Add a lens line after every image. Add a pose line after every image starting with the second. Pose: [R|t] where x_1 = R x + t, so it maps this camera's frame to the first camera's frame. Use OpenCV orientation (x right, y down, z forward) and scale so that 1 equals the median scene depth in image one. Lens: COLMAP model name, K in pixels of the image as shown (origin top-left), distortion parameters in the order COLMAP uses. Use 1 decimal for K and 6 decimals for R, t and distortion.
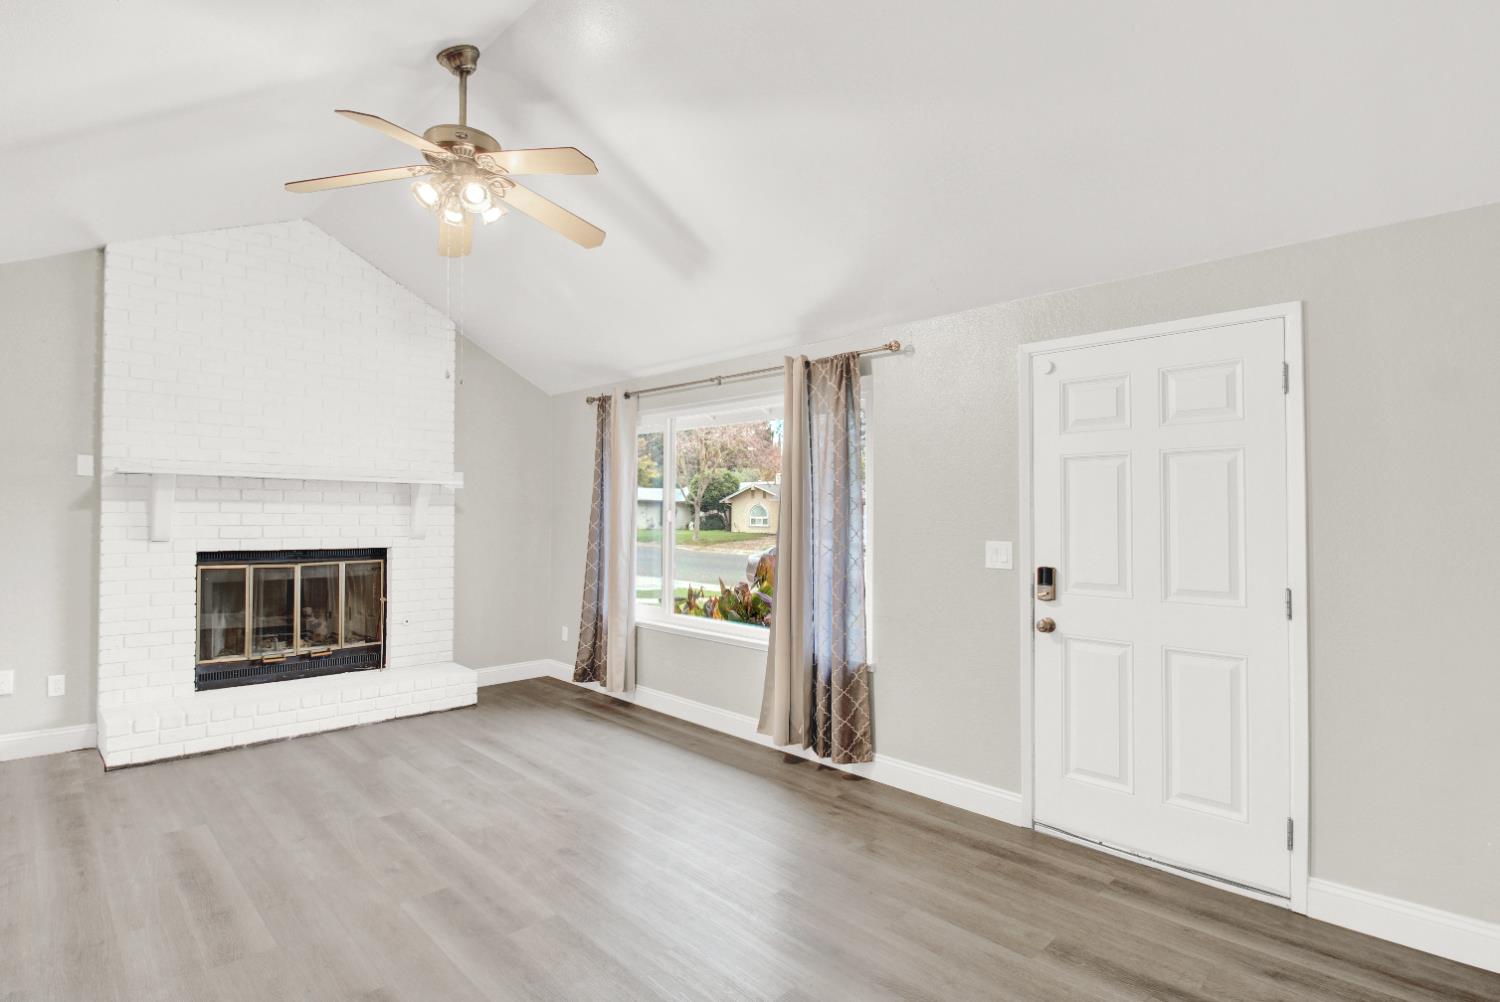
lens RADIAL K [[735.9, 0, 750.0], [0, 735.9, 501.0], [0, 0, 1]] dist [-0.002854, -0.015256]
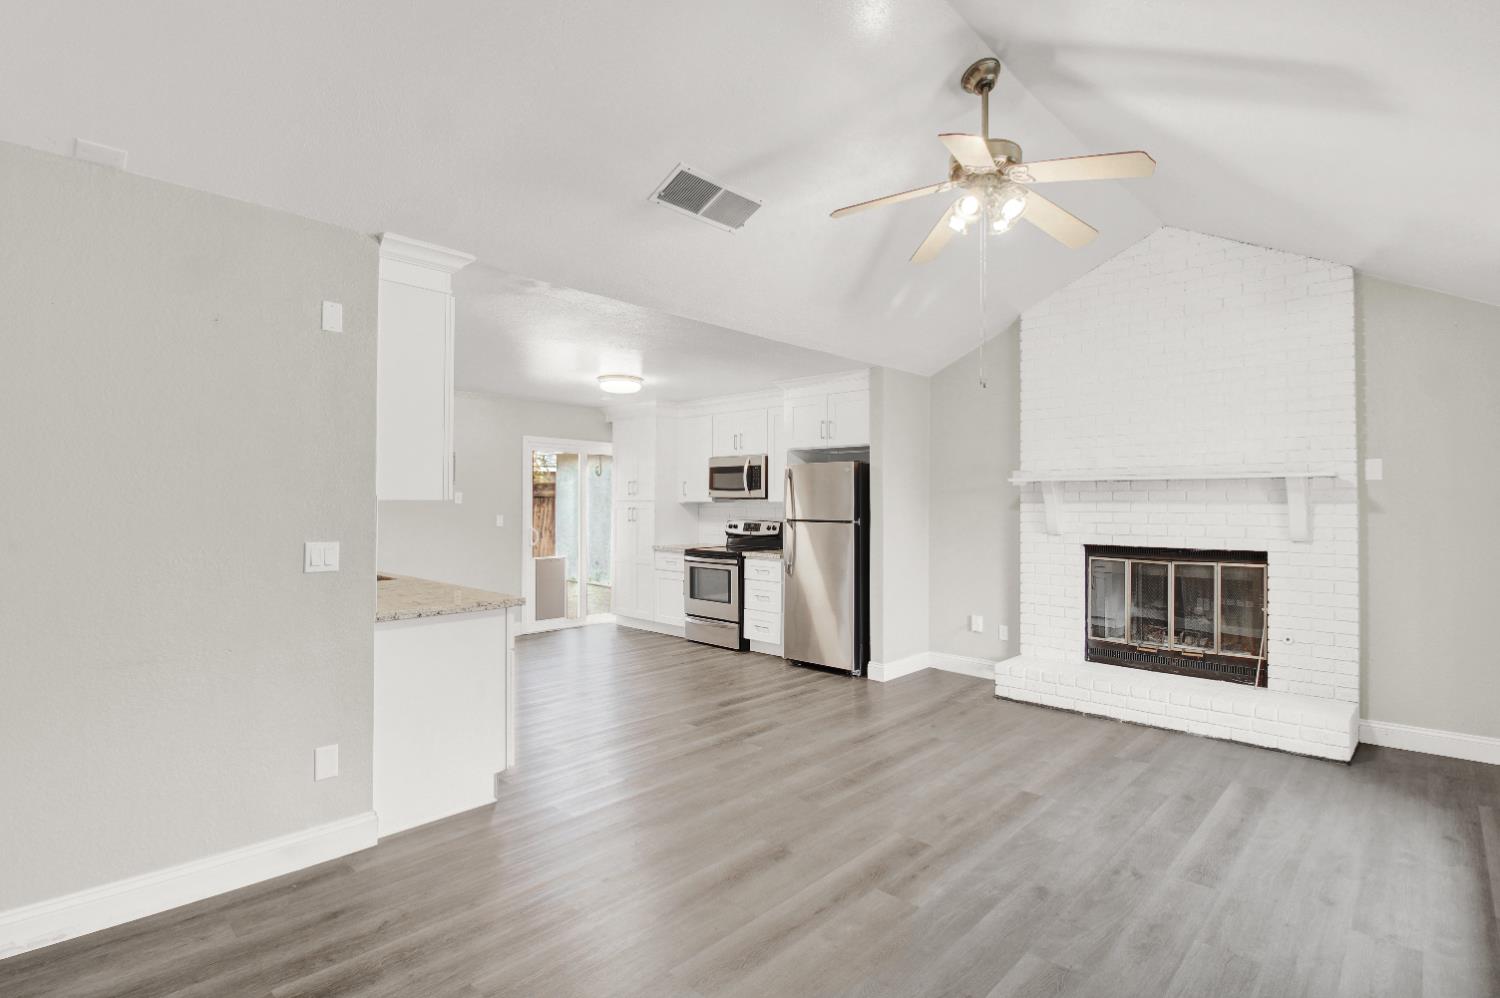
lens RADIAL K [[714.0, 0, 752.6], [0, 714.0, 495.4], [0, 0, 1]] dist [0.000200, -0.018493]
pose [[0.028472, -0.024884, -0.999285, 0.442894], [0.012814, 0.999617, -0.024527, 0.011679], [0.999512, -0.012106, 0.028780, 0.461902]]
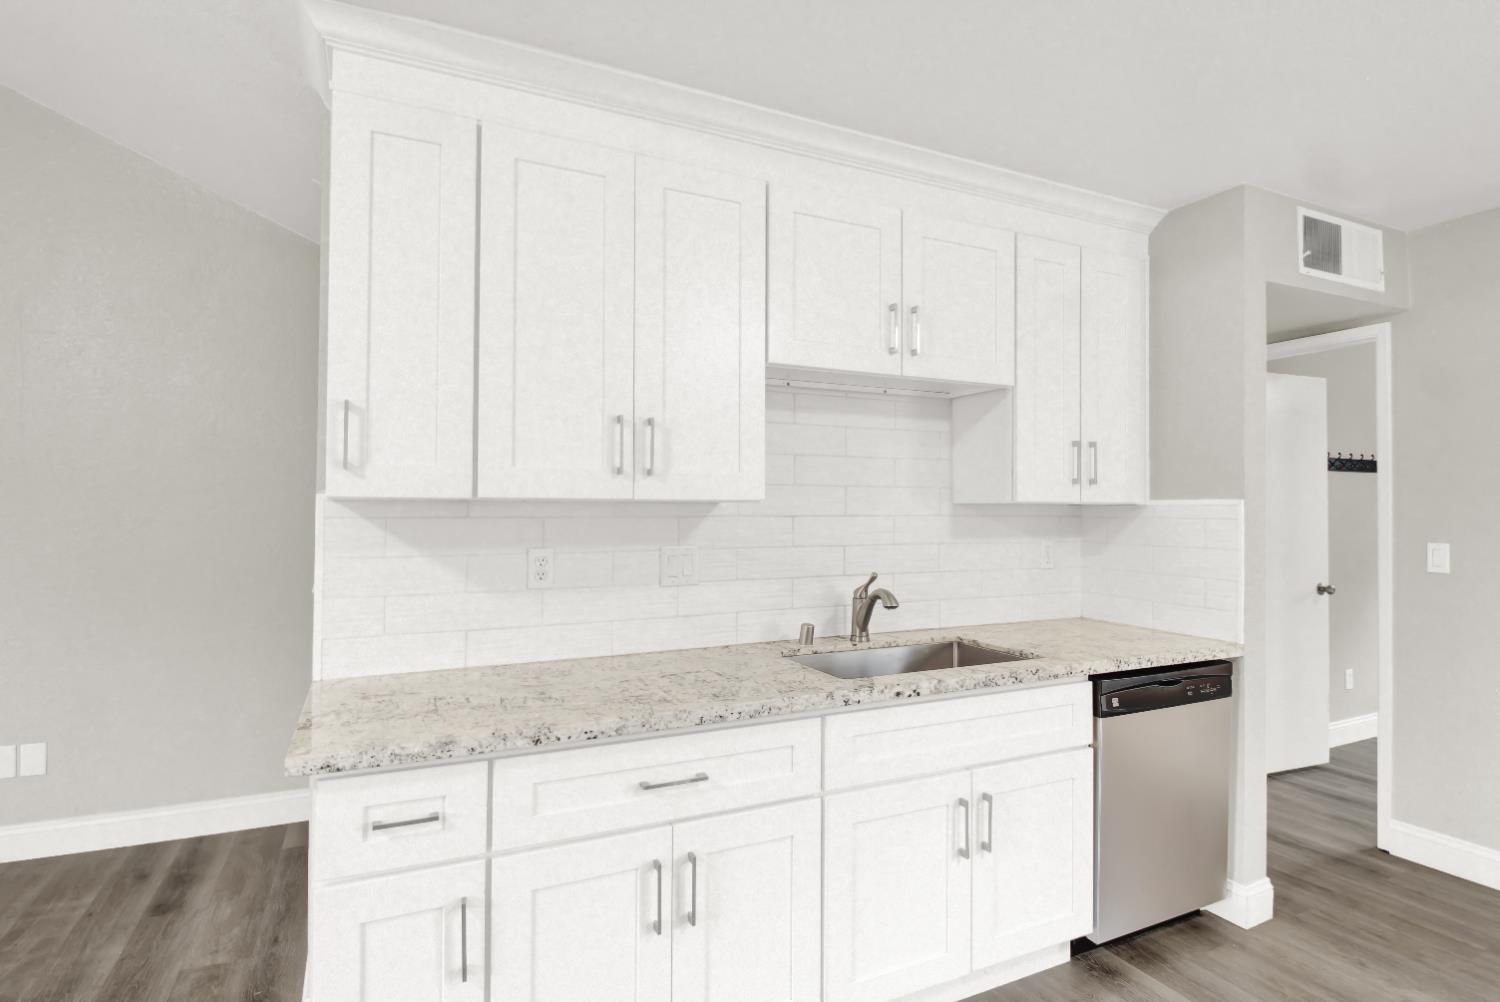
lens RADIAL K [[762.9, 0, 768.6], [0, 762.9, 495.8], [0, 0, 1]] dist [0.021788, -0.028664]
pose [[-0.949208, -0.012873, 0.314385, -0.707729], [-0.021852, 0.999447, -0.025054, -0.002947], [-0.313889, -0.030651, -0.948965, 0.470758]]
